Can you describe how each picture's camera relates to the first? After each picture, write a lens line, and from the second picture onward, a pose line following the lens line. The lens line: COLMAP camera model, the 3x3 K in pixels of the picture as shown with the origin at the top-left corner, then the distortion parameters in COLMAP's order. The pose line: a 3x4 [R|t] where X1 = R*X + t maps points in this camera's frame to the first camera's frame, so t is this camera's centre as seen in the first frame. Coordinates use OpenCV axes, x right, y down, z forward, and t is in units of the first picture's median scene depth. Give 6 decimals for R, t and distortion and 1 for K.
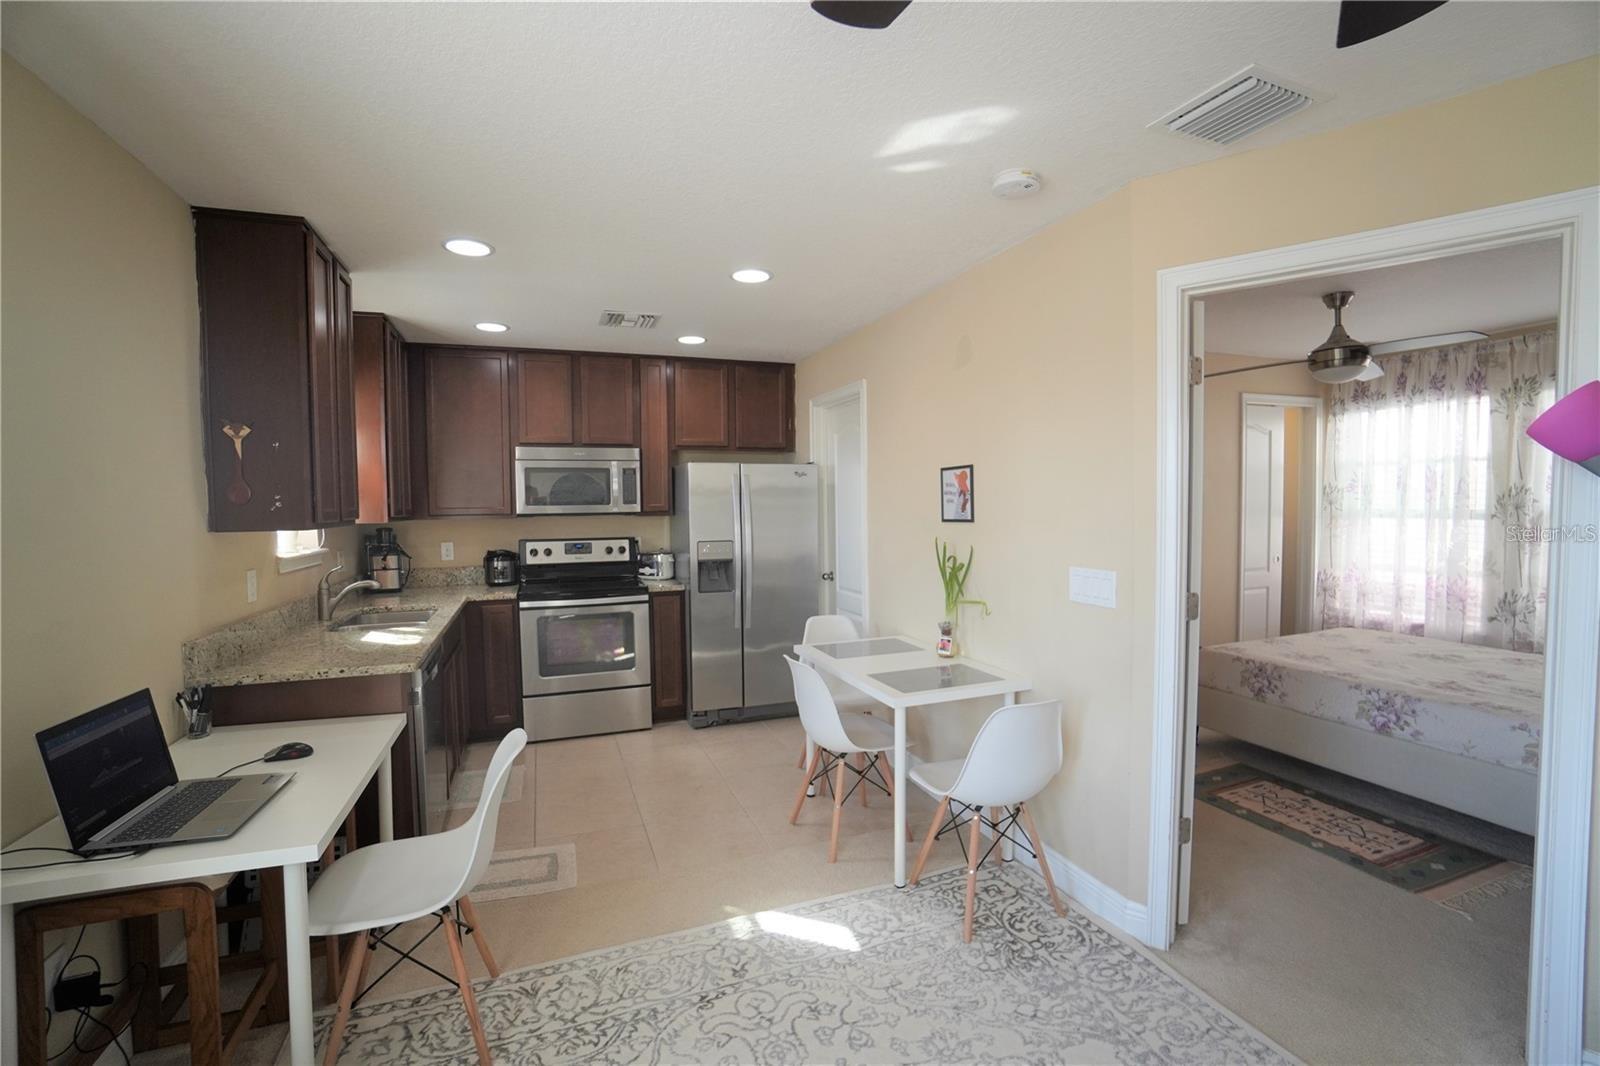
lens RADIAL K [[713.4, 0, 807.2], [0, 713.4, 538.0], [0, 0, 1]] dist [-0.014530, 0.007458]
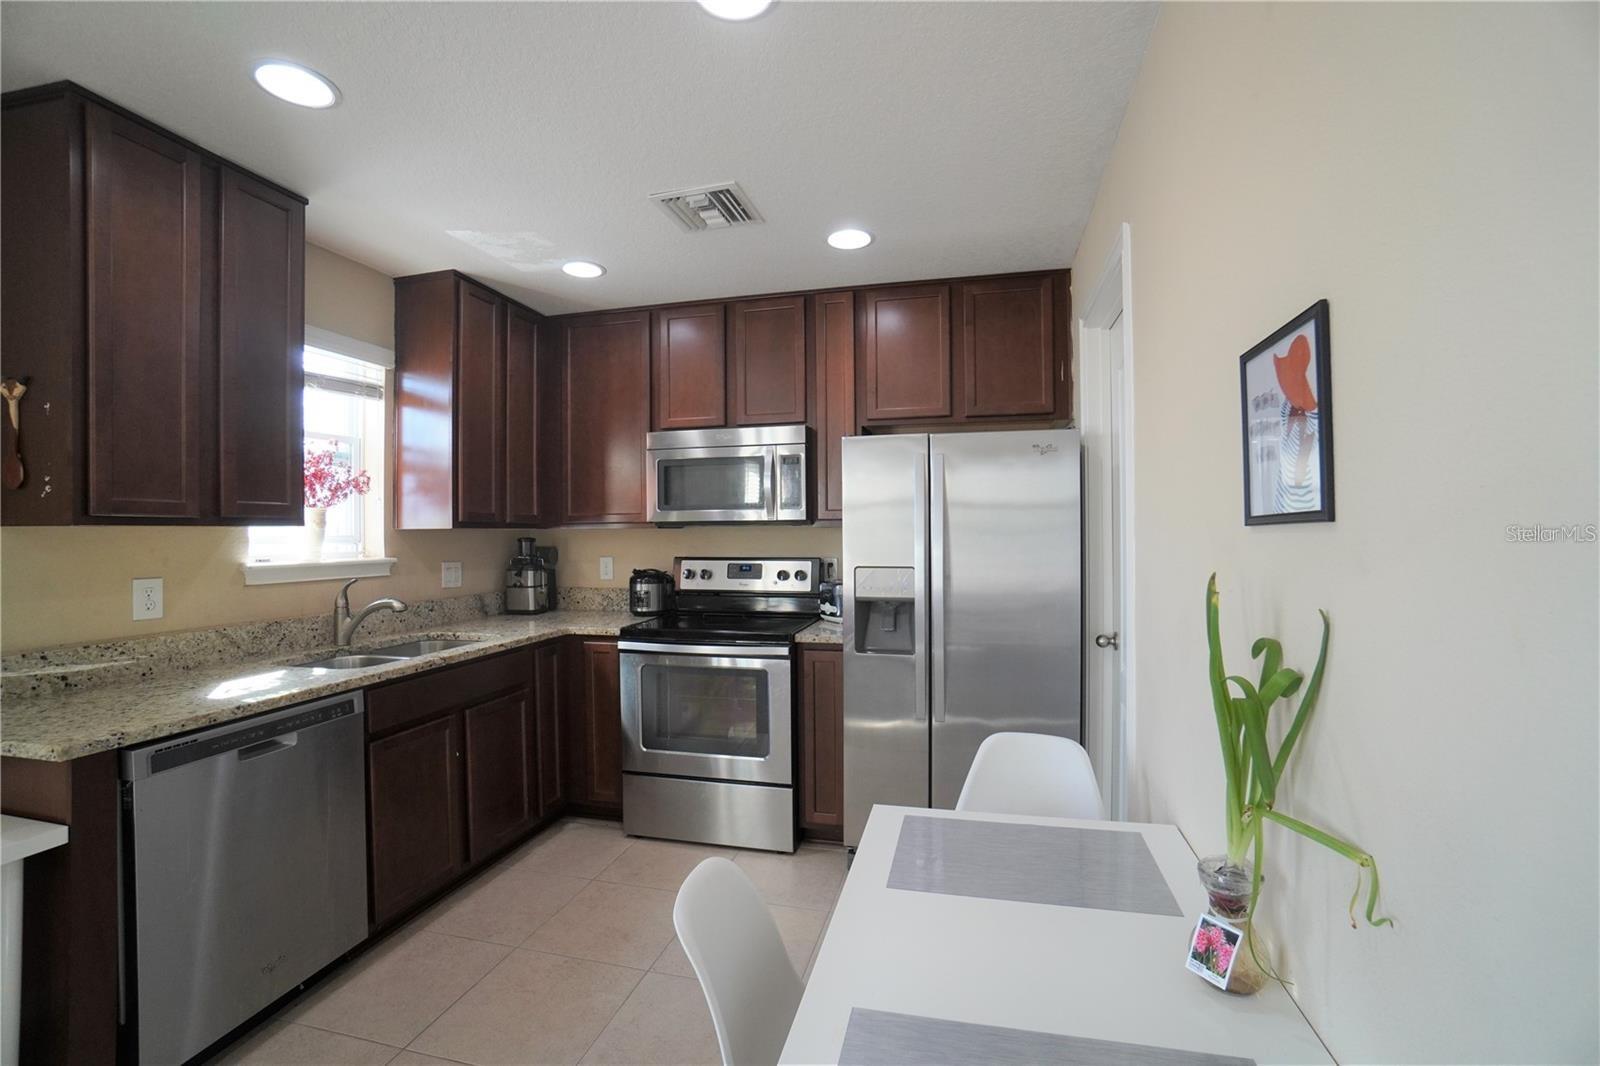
lens RADIAL K [[713.4, 0, 794.1], [0, 713.4, 532.9], [0, 0, 1]] dist [-0.014530, 0.007458]
pose [[0.816846, 0.006259, -0.576822, 0.155597], [-0.031533, 0.998931, -0.033816, -0.001551], [0.575993, 0.045811, 0.816170, 0.471212]]
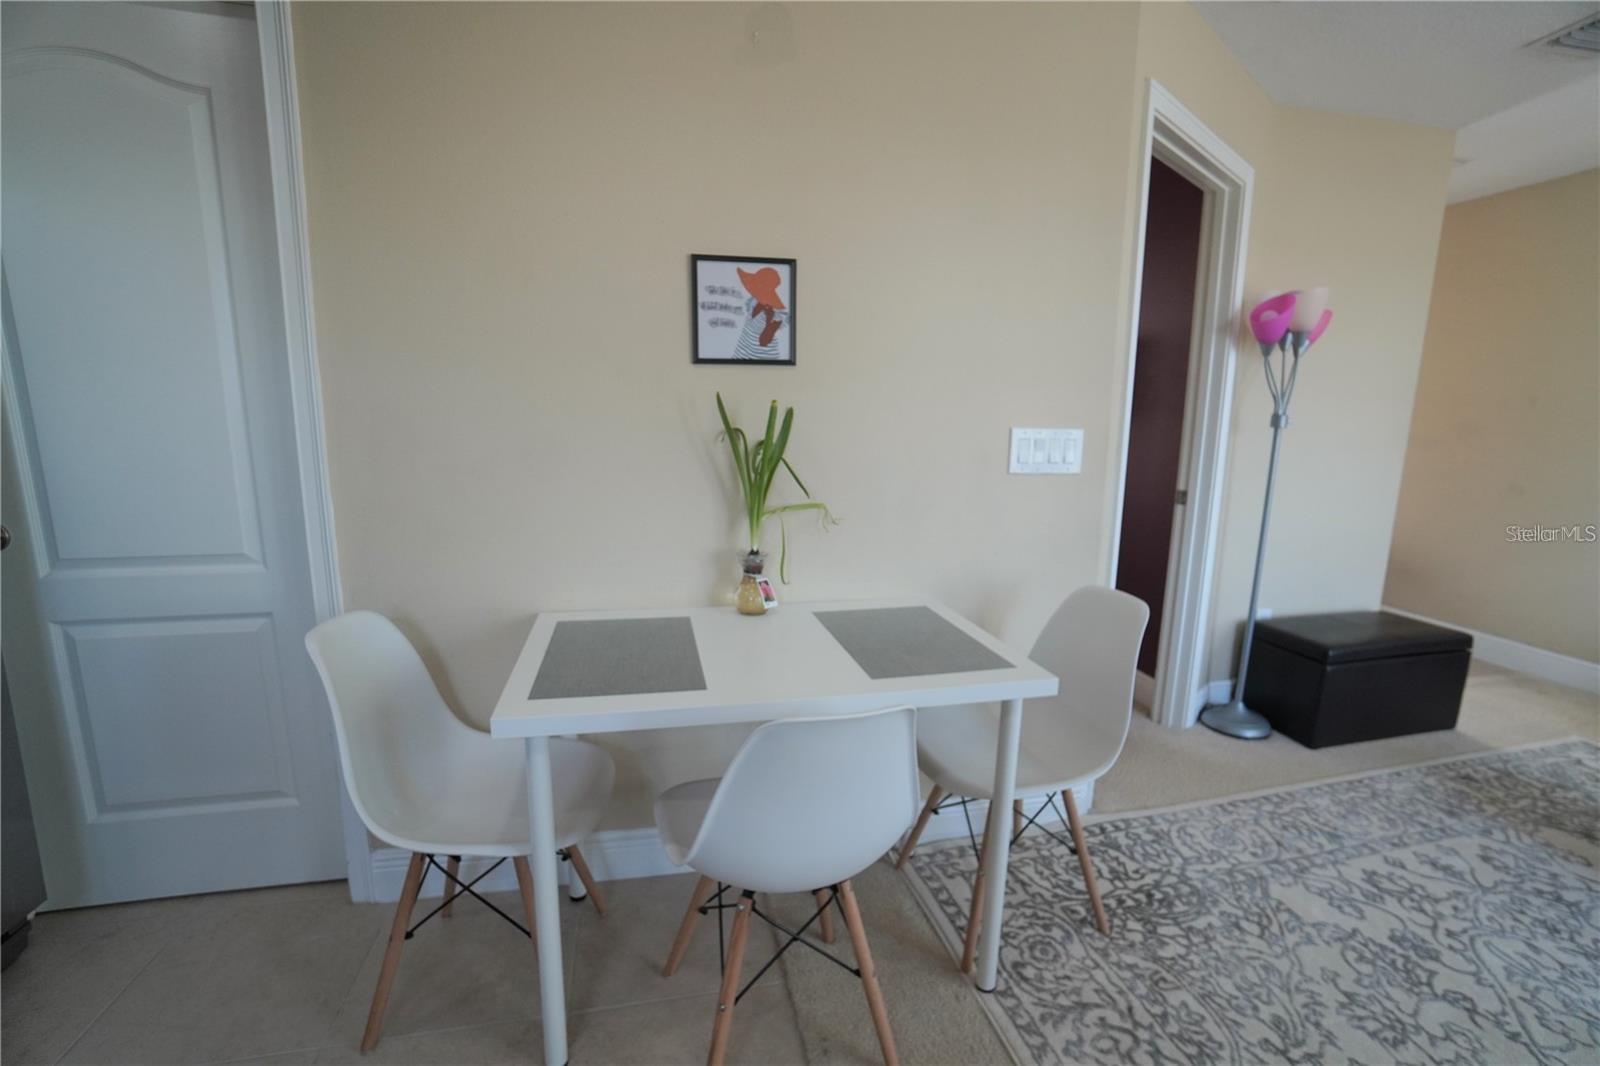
lens RADIAL K [[713.4, 0, 807.4], [0, 713.4, 540.0], [0, 0, 1]] dist [-0.014530, 0.007458]
pose [[0.141148, -0.159822, 0.977003, -0.242667], [0.035377, 0.987067, 0.156358, 0.019250], [-0.989356, 0.012494, 0.144977, 0.635828]]
